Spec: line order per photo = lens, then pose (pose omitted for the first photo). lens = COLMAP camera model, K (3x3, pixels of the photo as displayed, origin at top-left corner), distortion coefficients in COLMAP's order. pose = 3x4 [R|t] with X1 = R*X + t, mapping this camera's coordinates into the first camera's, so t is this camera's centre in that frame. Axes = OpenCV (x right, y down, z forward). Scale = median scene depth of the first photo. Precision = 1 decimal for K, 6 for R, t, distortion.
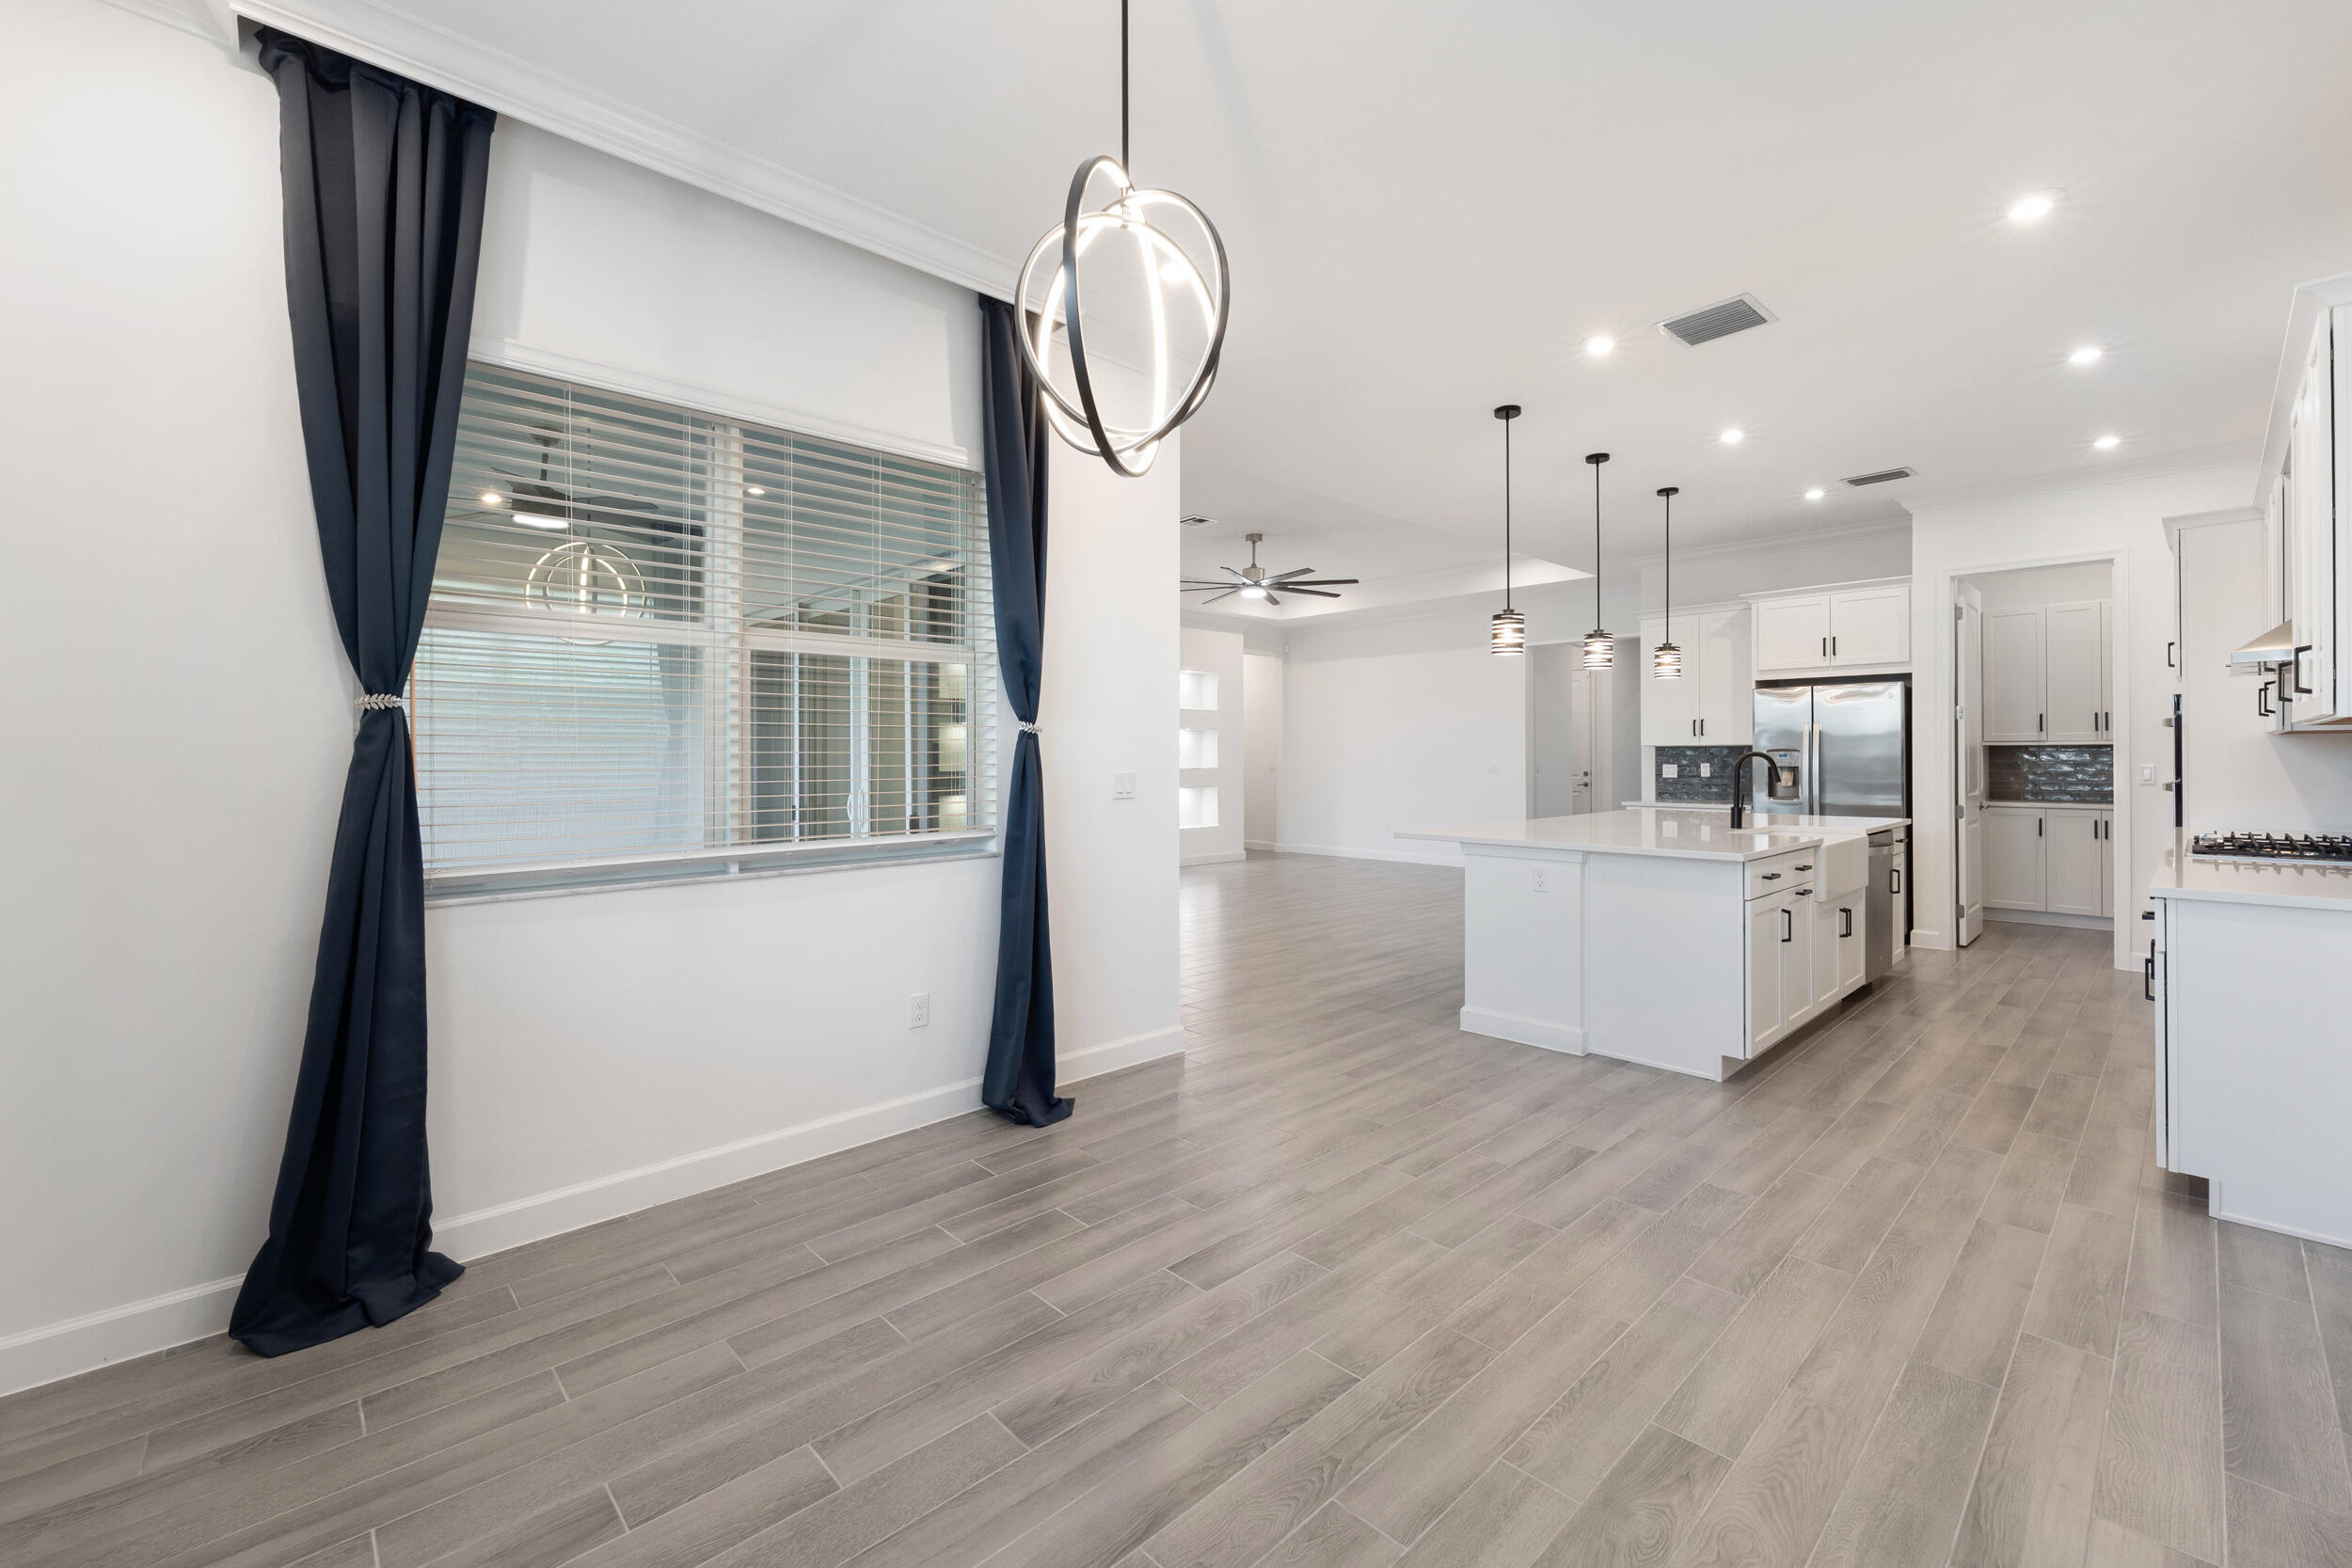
lens RADIAL K [[958.2, 0, 1162.1], [0, 958.2, 770.2], [0, 0, 1]] dist [0.000530, 0.000130]
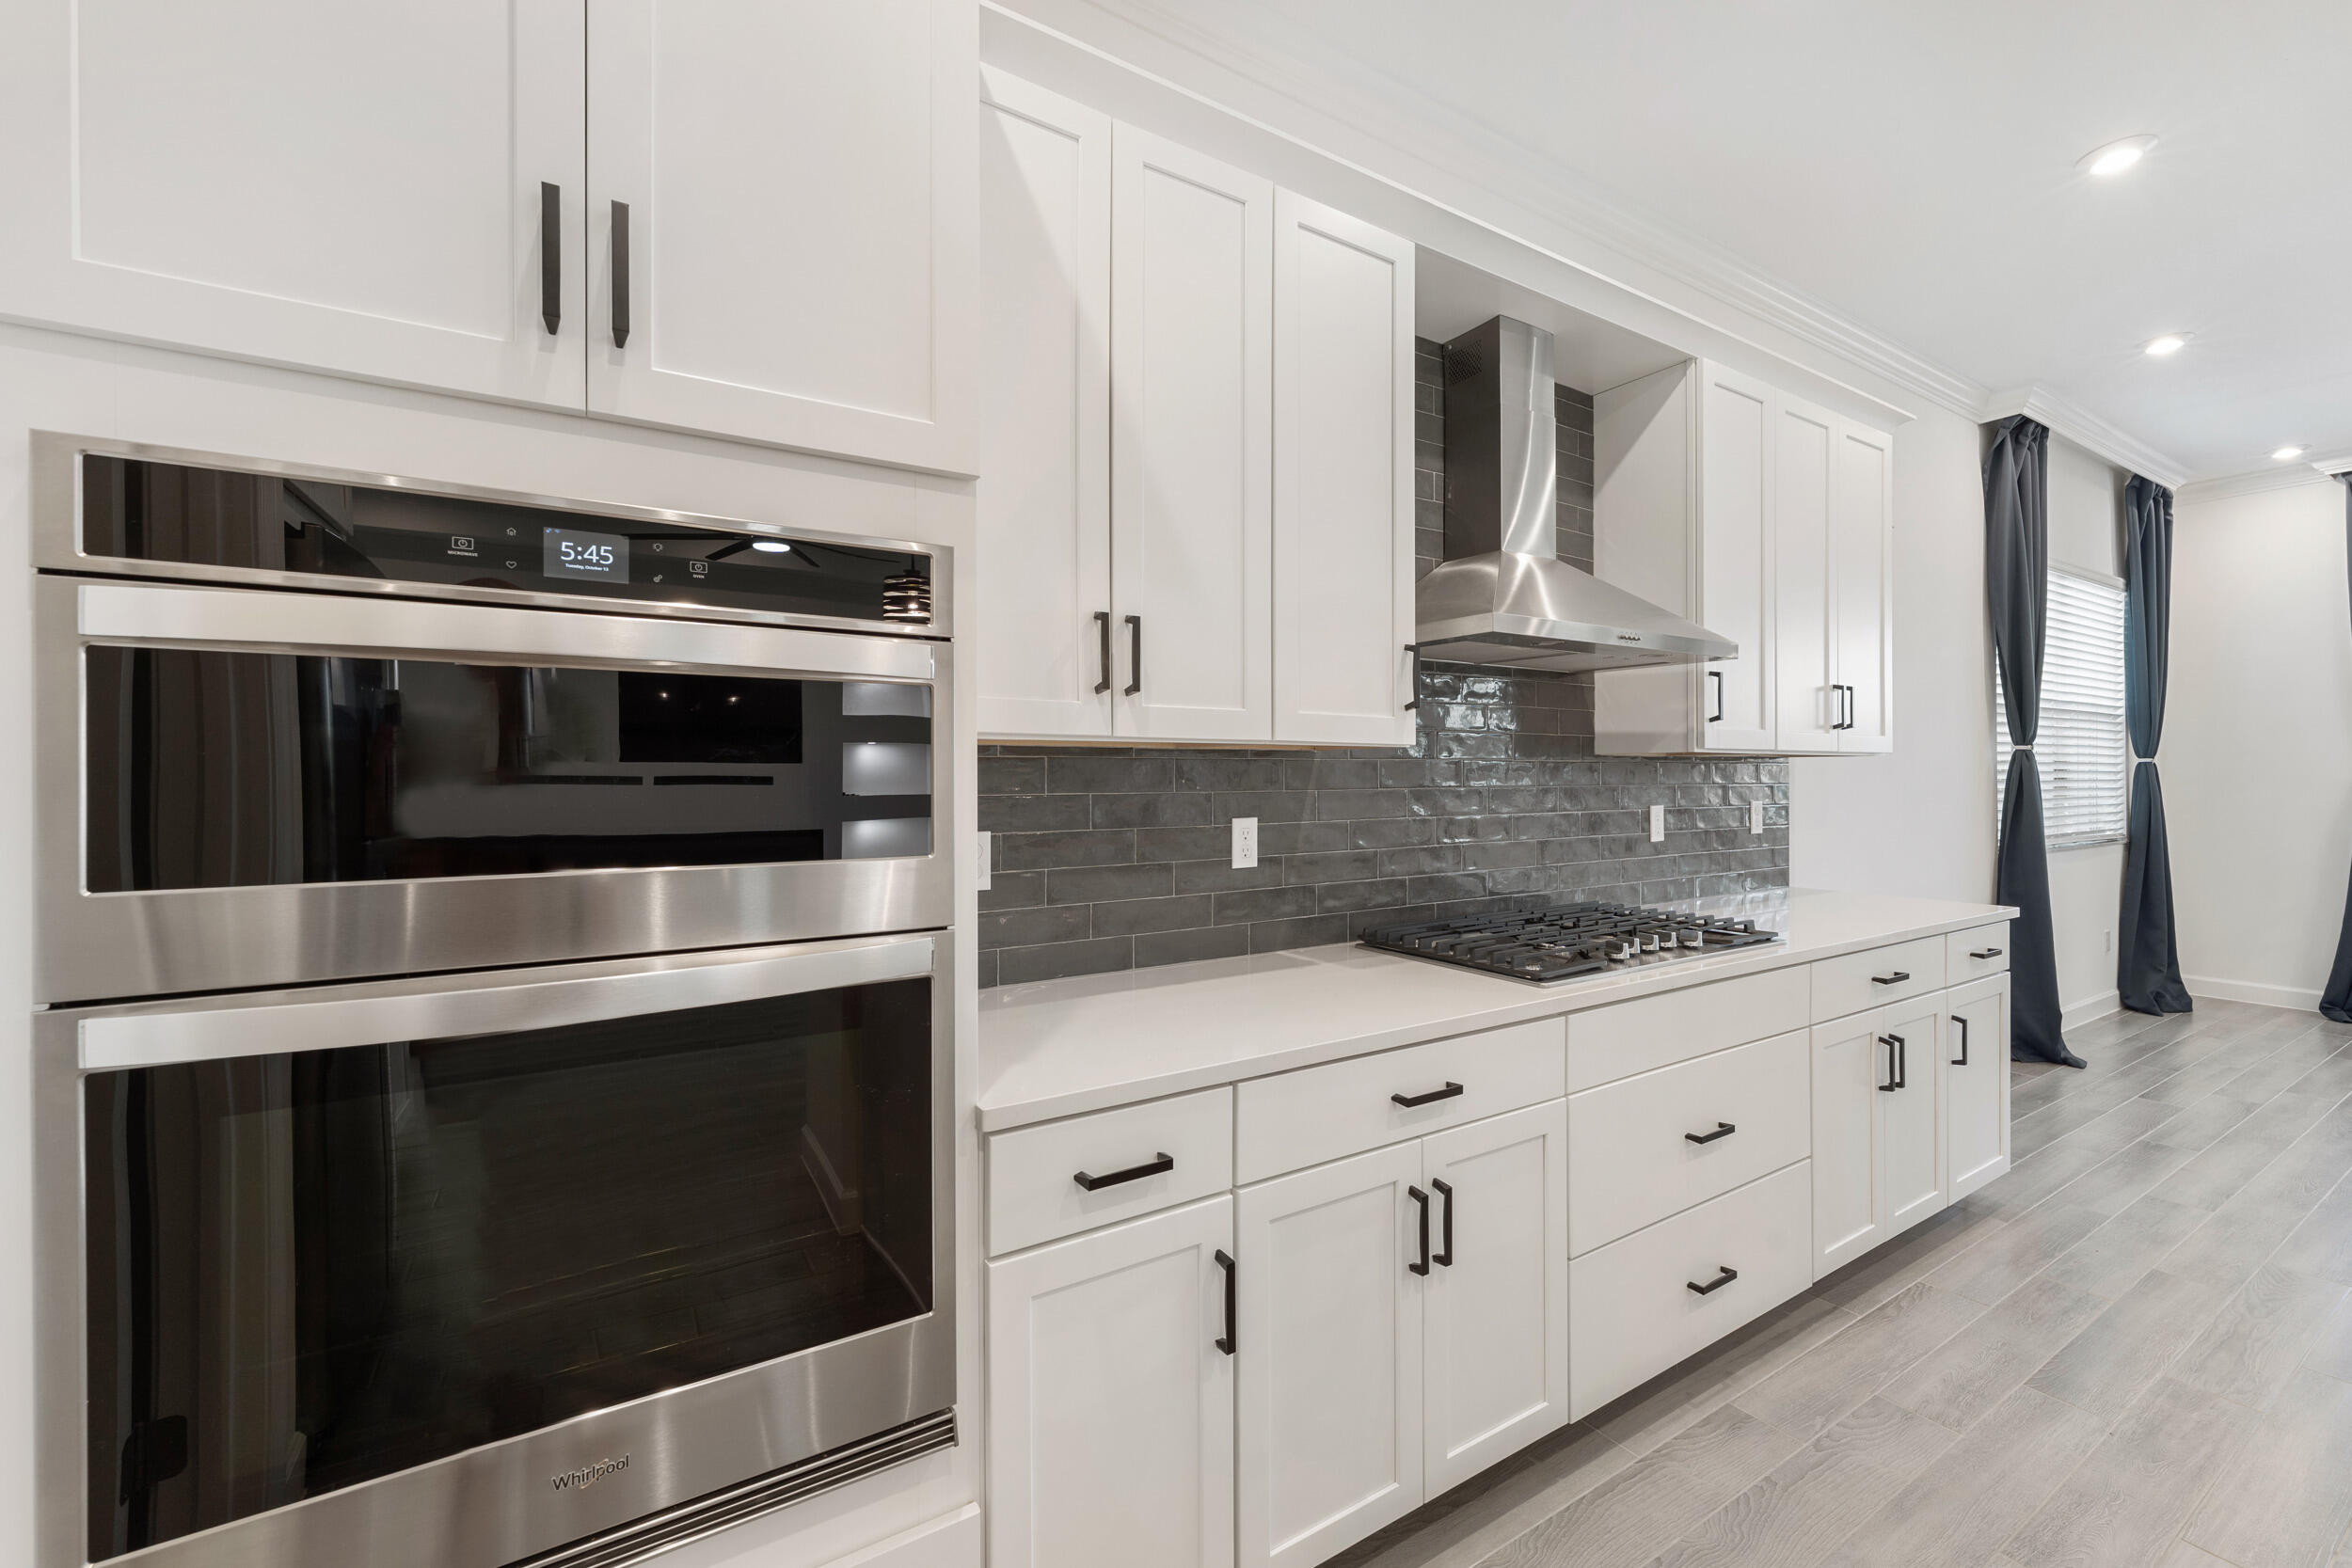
lens RADIAL K [[954.9, 0, 1163.8], [0, 954.9, 774.5], [0, 0, 1]] dist [0.003566, -0.000976]
pose [[-0.981453, 0.012356, 0.191306, 0.549944], [0.013338, 0.999904, 0.003847, -0.014242], [-0.191240, 0.006328, -0.981523, 0.697556]]
